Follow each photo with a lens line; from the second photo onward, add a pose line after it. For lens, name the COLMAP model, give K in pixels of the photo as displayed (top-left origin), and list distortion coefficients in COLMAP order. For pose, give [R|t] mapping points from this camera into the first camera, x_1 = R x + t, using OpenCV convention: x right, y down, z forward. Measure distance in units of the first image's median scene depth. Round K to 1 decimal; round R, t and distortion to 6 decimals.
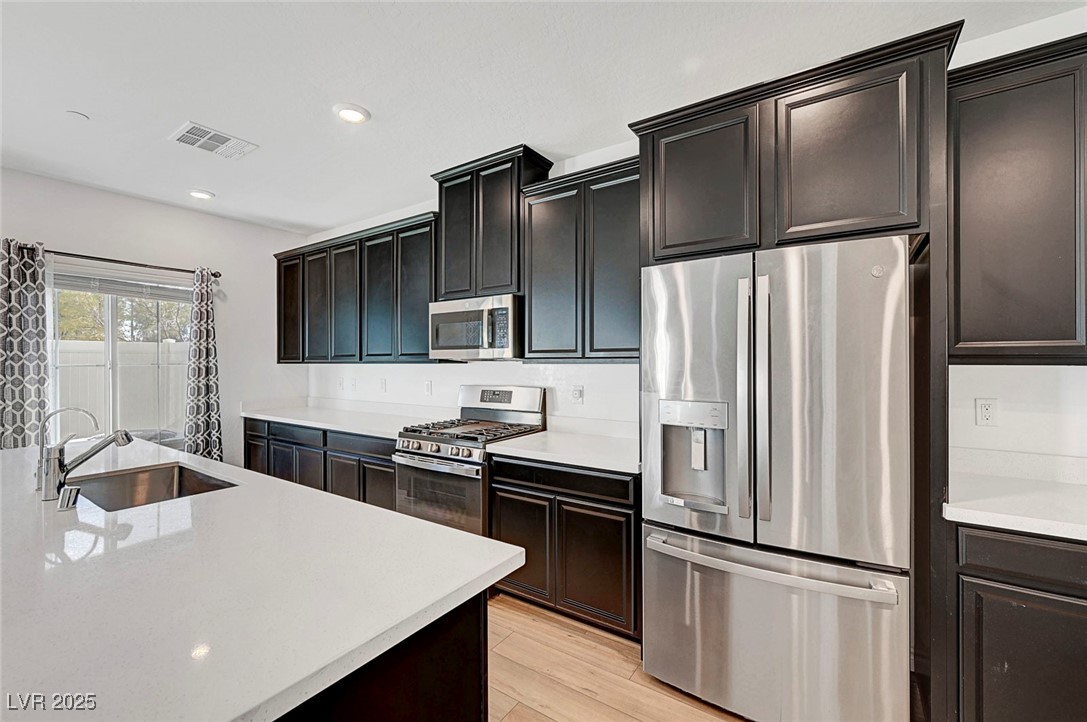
lens RADIAL K [[455.8, 0, 543.5], [0, 455.8, 361.0], [0, 0, 1]] dist [0.002426, 0.000180]
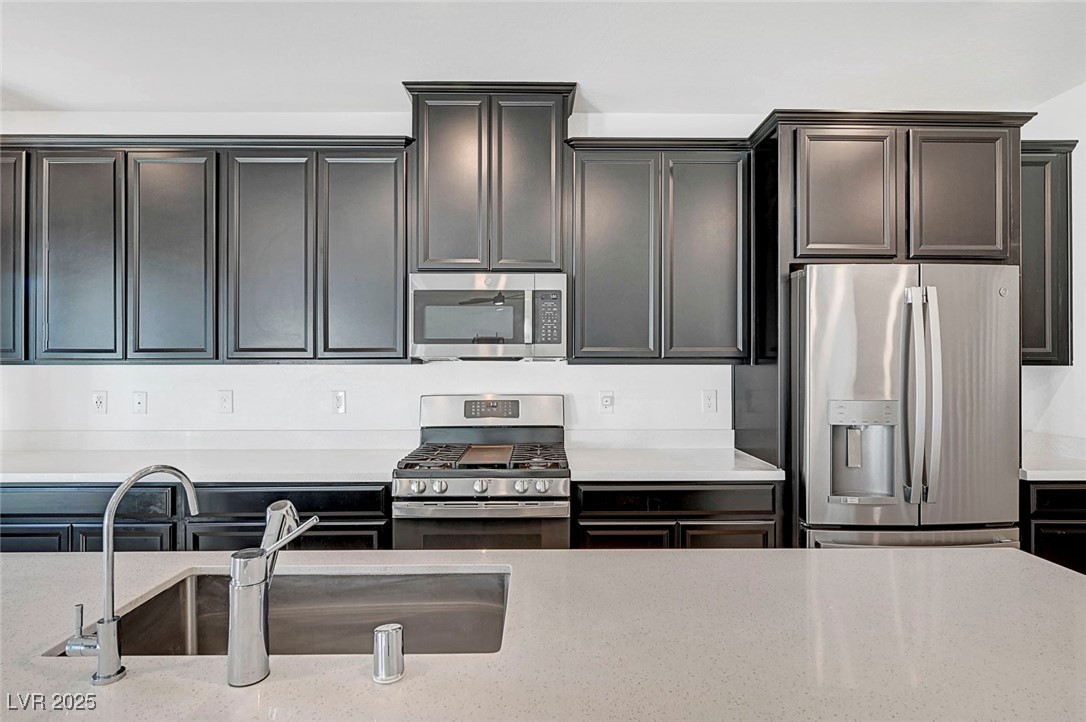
lens RADIAL K [[554.8, 0, 543.0], [0, 554.8, 361.0], [0, 0, 1]] dist [-0.001754, 0.000380]
pose [[0.818381, 0.006624, 0.574639, -0.561189], [-0.003125, 0.999970, -0.007076, 0.006510], [-0.574668, 0.003995, 0.818377, 0.224094]]
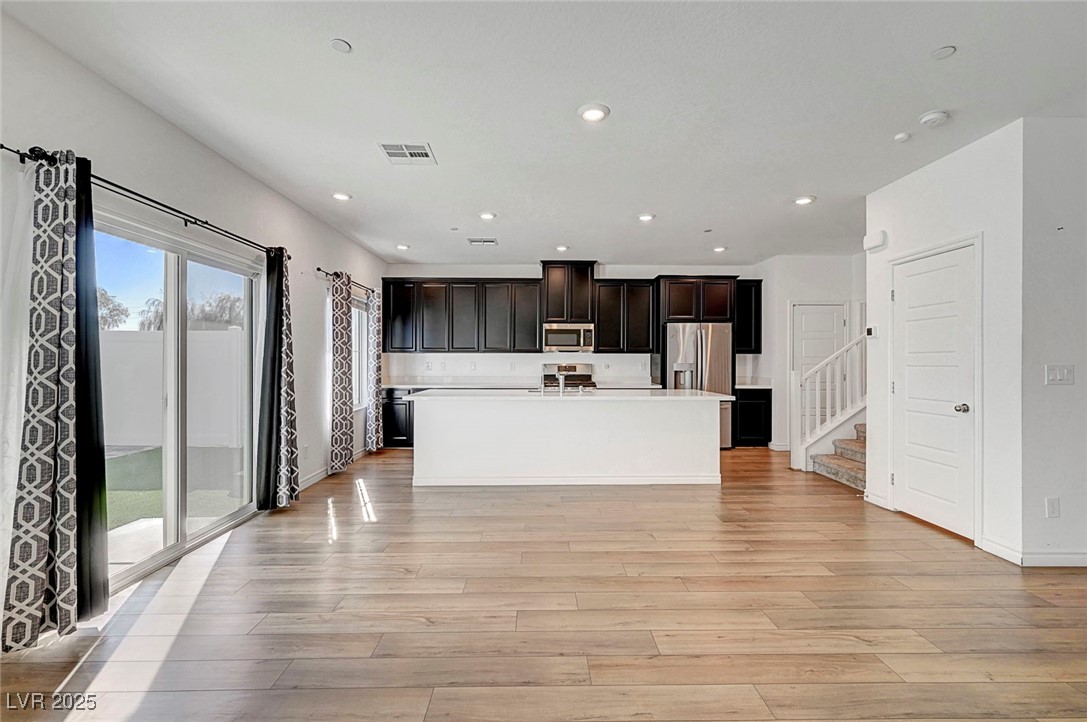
lens RADIAL K [[473.2, 0, 543.5], [0, 473.2, 361.0], [0, 0, 1]] dist [0.004422, 0.000268]
pose [[0.816926, 0.005514, 0.576716, -1.495349], [-0.004025, 0.999984, -0.003859, 0.050823], [-0.576728, 0.000832, 0.816936, -0.755765]]
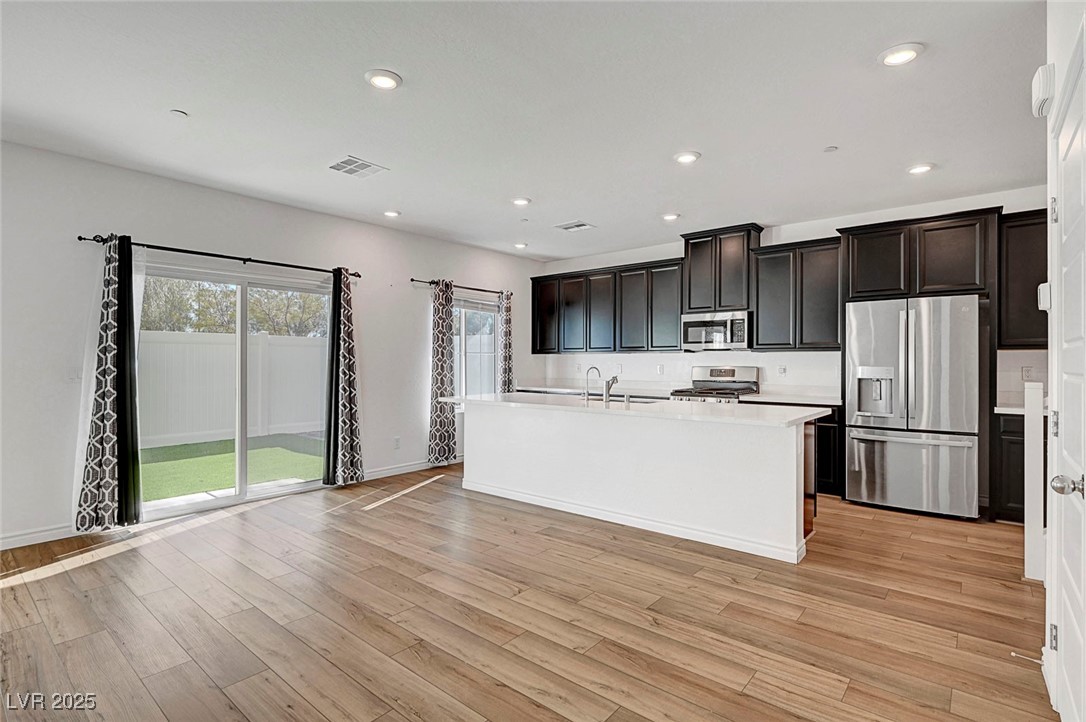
lens RADIAL K [[526.6, 0, 543.0], [0, 526.6, 361.0], [0, 0, 1]] dist [-0.000907, -0.000212]
pose [[0.994828, 0.005605, -0.101415, -0.554440], [-0.005795, 0.999982, -0.001577, 0.043001], [0.101405, 0.002157, 0.994843, -0.919741]]
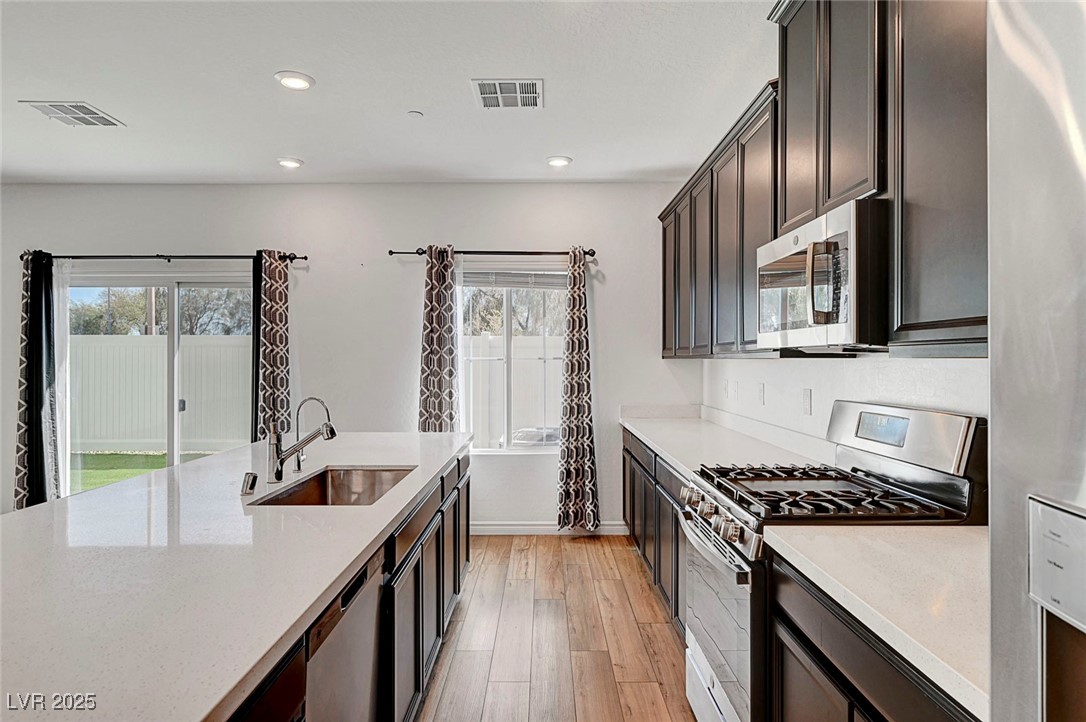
lens RADIAL K [[616.2, 0, 543.0], [0, 616.2, 361.0], [0, 0, 1]] dist [0.001209, -0.000297]
pose [[0.562385, 0.005469, -0.826857, 0.225632], [-0.001615, 0.999983, 0.005516, 0.006626], [0.826874, -0.001767, 0.562385, 0.363704]]
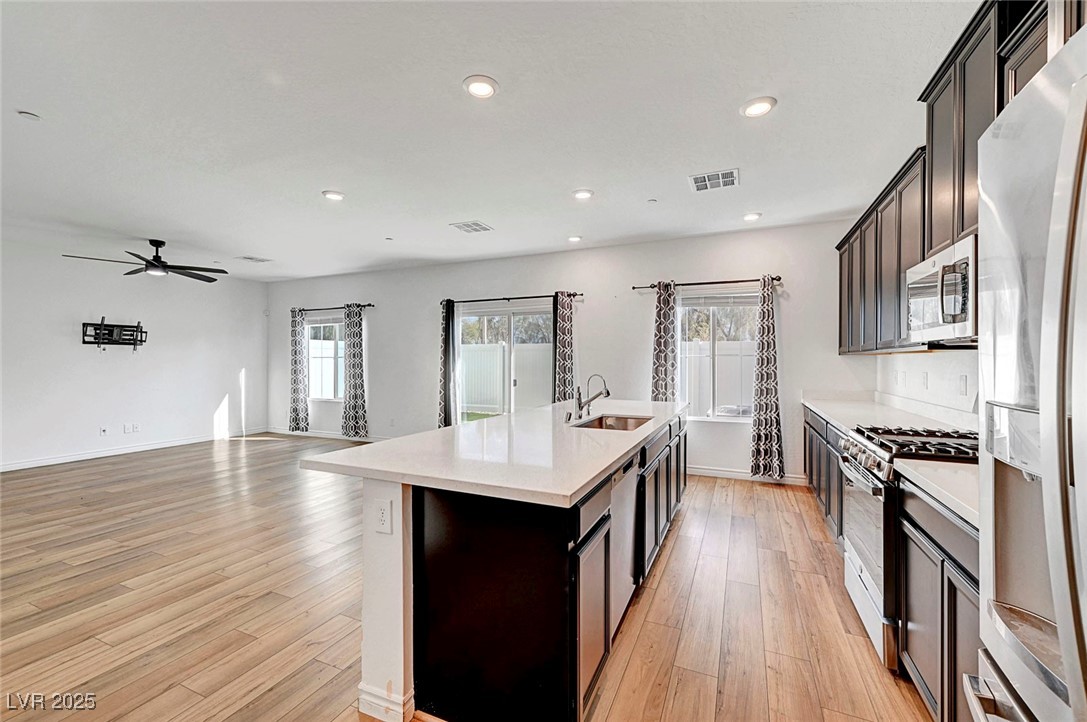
lens RADIAL K [[443.7, 0, 543.5], [0, 443.7, 361.0], [0, 0, 1]] dist [-0.001064, 0.000389]
pose [[0.173226, 0.004467, -0.984872, 0.380784], [-0.001544, 0.999990, 0.004264, 0.023052], [0.984881, 0.000782, 0.173231, 0.272063]]
